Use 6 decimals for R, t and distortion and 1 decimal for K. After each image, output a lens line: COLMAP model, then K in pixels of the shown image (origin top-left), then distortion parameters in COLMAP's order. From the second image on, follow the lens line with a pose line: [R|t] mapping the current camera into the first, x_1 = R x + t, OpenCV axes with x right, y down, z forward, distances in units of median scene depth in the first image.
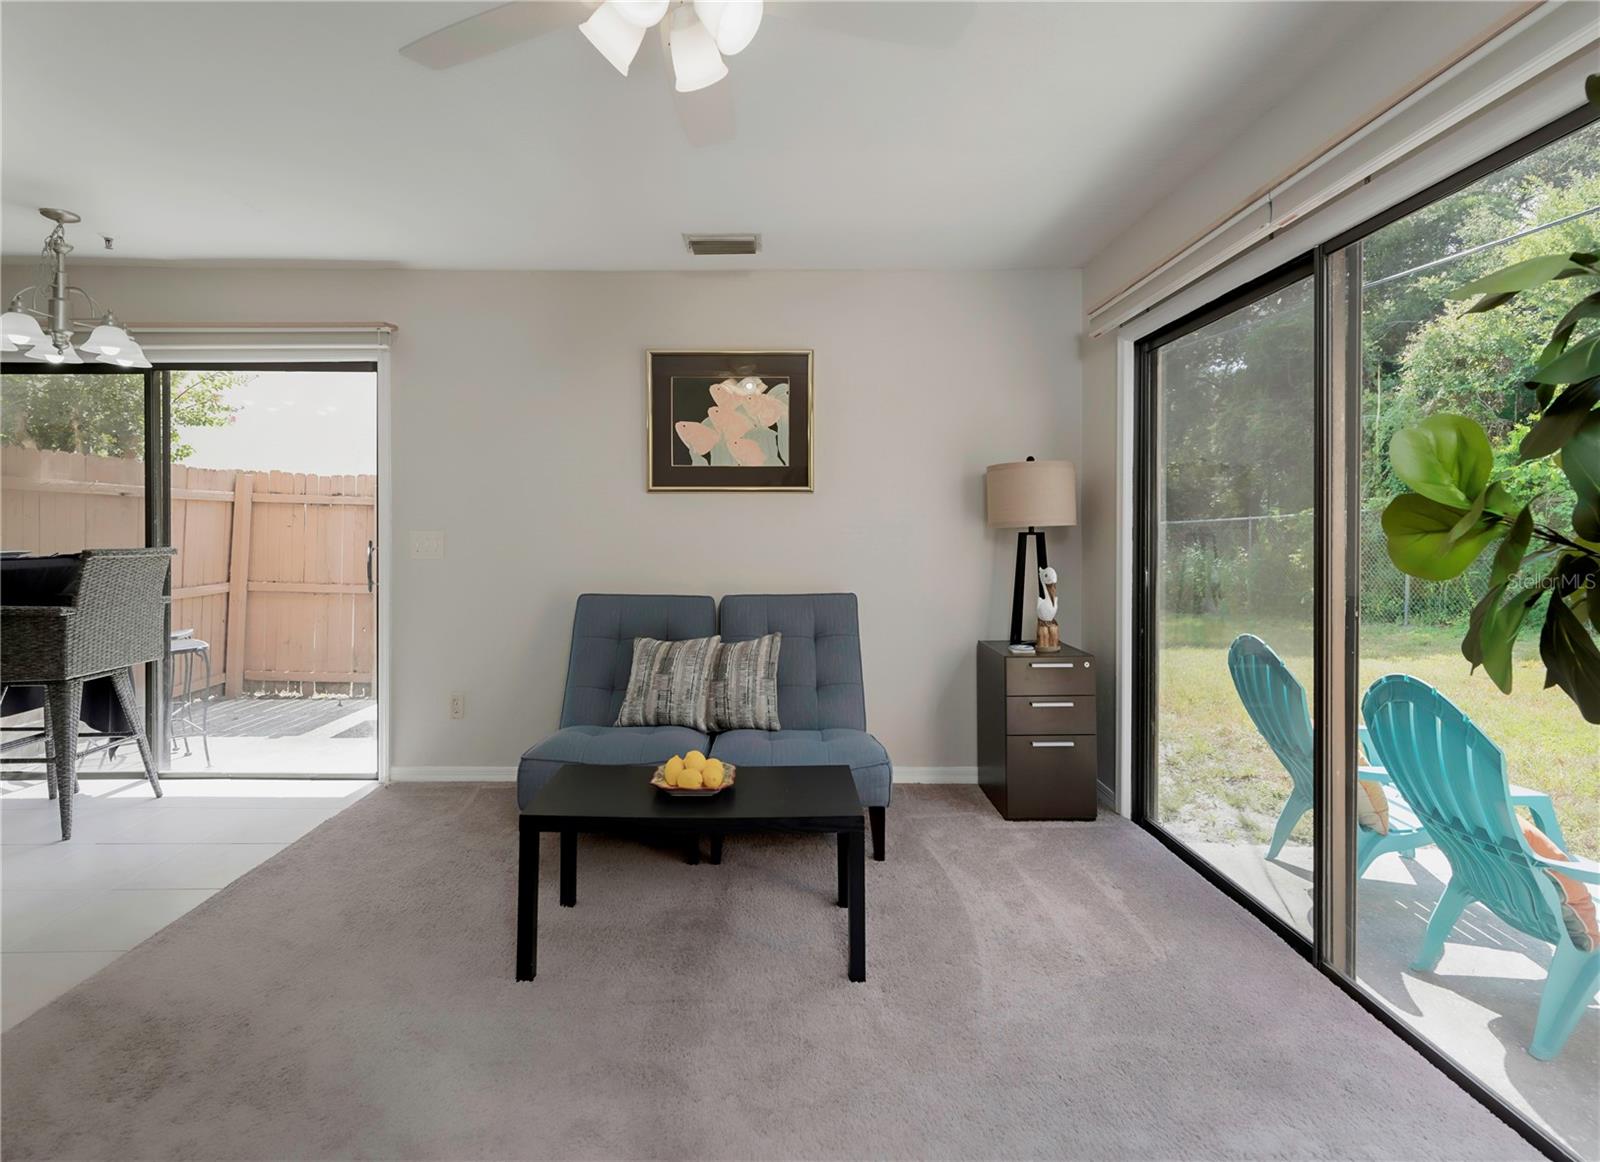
lens RADIAL K [[783.1, 0, 734.3], [0, 783.1, 526.7], [0, 0, 1]] dist [0.005555, 0.001114]
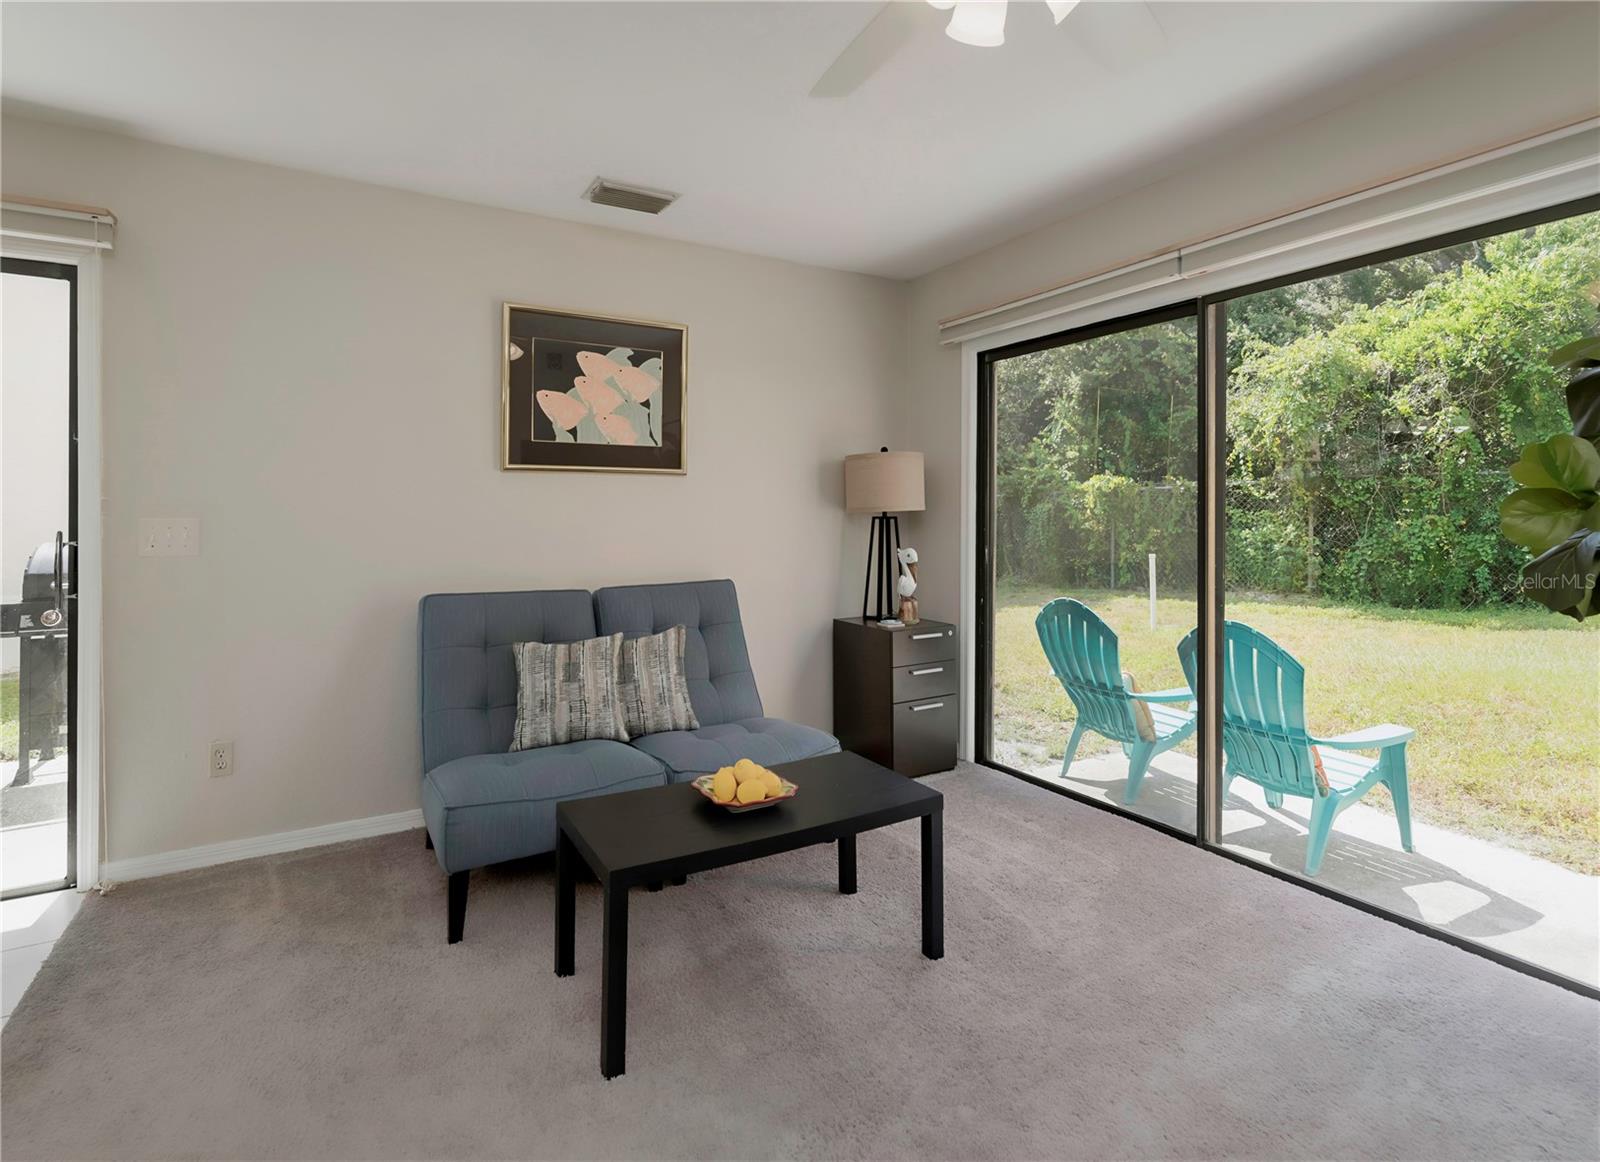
lens RADIAL K [[783.1, 0, 788.2], [0, 783.1, 513.3], [0, 0, 1]] dist [0.005555, 0.001114]
pose [[0.865799, -0.001009, 0.500390, -0.294819], [-0.000402, 0.999996, 0.002713, -0.000385], [-0.500391, -0.002550, 0.865796, 0.123734]]
